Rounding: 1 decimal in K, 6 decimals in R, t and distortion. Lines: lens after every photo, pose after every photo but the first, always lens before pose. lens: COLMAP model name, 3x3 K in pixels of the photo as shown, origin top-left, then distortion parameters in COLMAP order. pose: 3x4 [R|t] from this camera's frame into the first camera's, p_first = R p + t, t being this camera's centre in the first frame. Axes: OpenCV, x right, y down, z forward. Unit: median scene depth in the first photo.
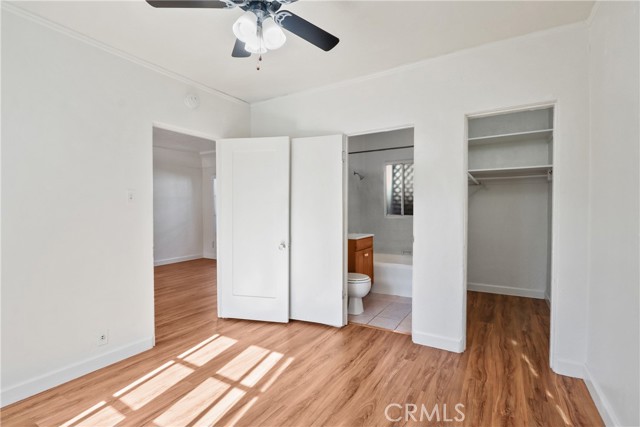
lens RADIAL K [[295.2, 0, 325.8], [0, 295.2, 215.6], [0, 0, 1]] dist [-0.000025, 0.000037]
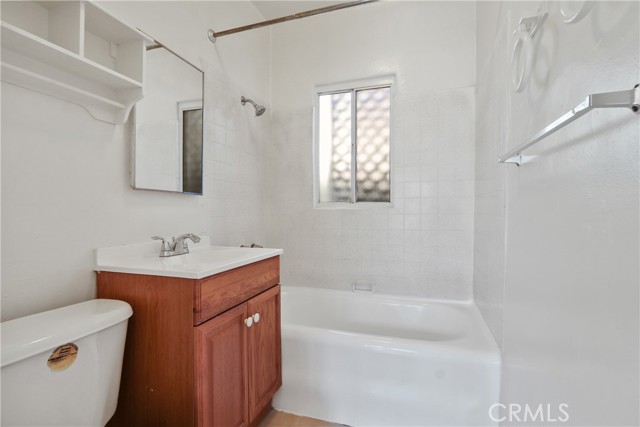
lens RADIAL K [[295.2, 0, 325.8], [0, 295.2, 215.6], [0, 0, 1]] dist [-0.000025, 0.000037]
pose [[0.978616, 0.005095, 0.205630, 0.140819], [-0.001126, 0.999811, -0.019416, 0.028127], [-0.205690, 0.018770, 0.978437, 0.640801]]
